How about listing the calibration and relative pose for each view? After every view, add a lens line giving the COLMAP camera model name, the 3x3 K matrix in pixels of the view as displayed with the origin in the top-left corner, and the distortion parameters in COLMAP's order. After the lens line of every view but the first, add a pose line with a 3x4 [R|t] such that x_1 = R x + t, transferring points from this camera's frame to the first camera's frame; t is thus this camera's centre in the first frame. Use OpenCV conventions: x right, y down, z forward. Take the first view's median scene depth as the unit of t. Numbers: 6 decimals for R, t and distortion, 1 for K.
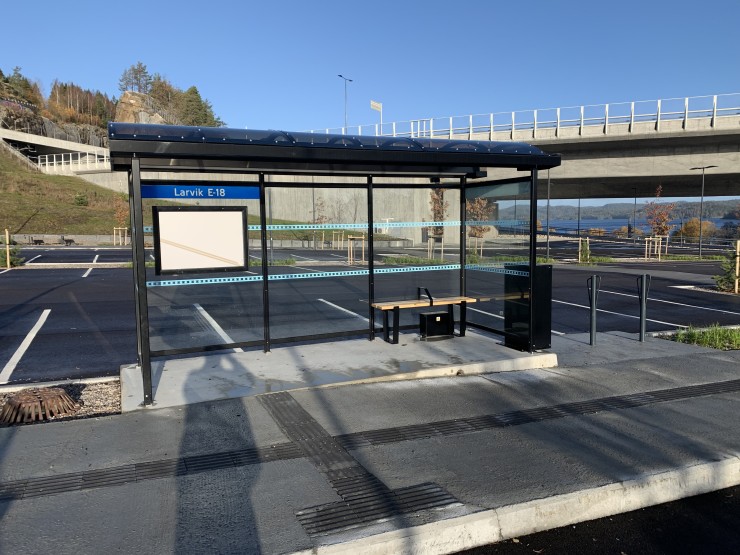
lens RADIAL K [[572.0, 0, 370.0], [0, 572.0, 277.5], [0, 0, 1]] dist [0.063625, -0.088179]
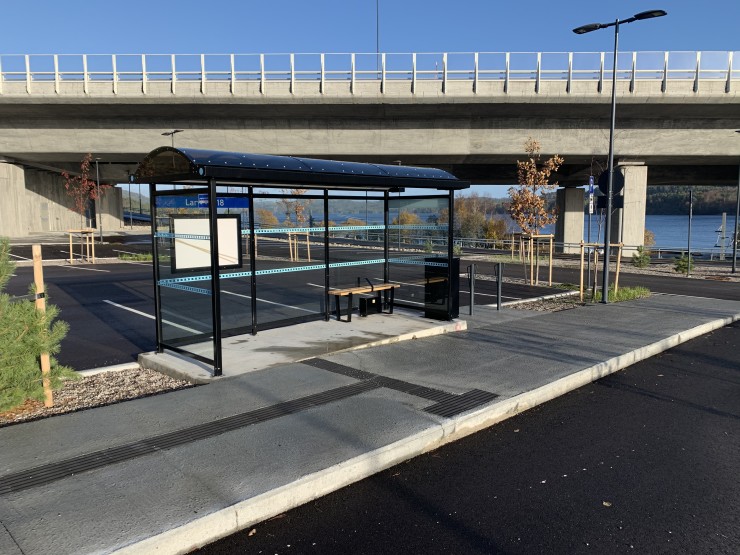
lens RADIAL K [[572.0, 0, 370.0], [0, 572.0, 277.5], [0, 0, 1]] dist [0.063625, -0.088179]
pose [[0.927677, -0.033013, 0.371921, -0.417247], [0.028123, 0.999432, 0.018566, -0.006115], [-0.372323, -0.006763, 0.928079, -0.217331]]
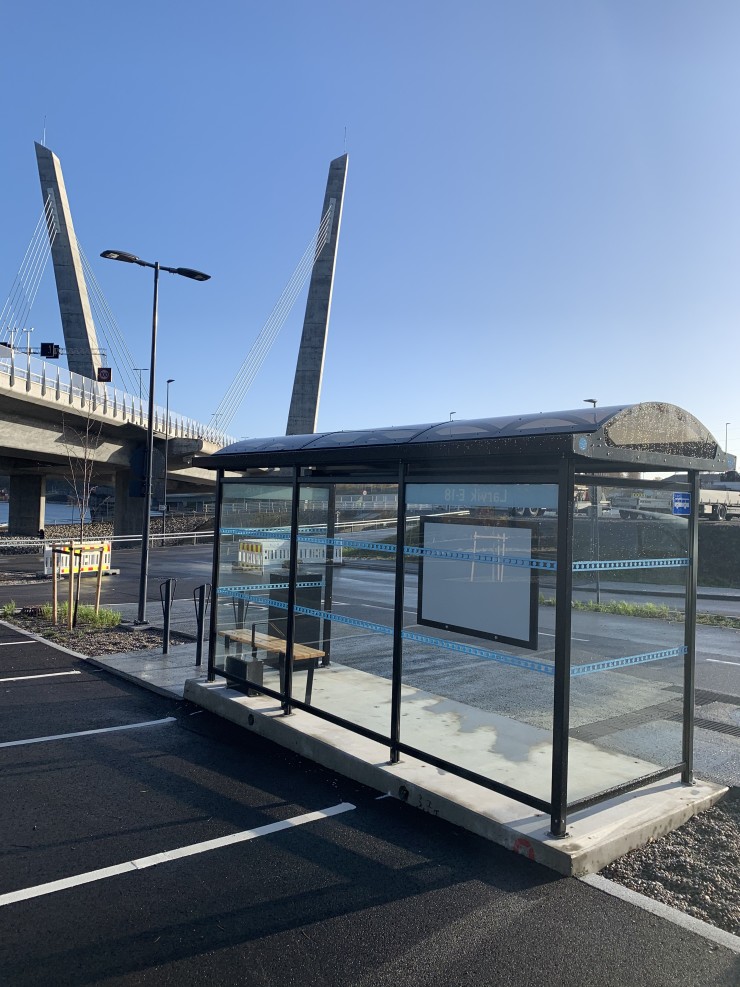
lens RADIAL K [[763.0, 0, 374.8], [0, 763.0, 498.2], [0, 0, 1]] dist [0.063625, -0.088179]
pose [[-0.306210, 0.012794, 0.951878, -0.960648], [0.063473, 0.997959, 0.007005, -0.151410], [-0.949846, 0.062563, -0.306397, 1.290867]]
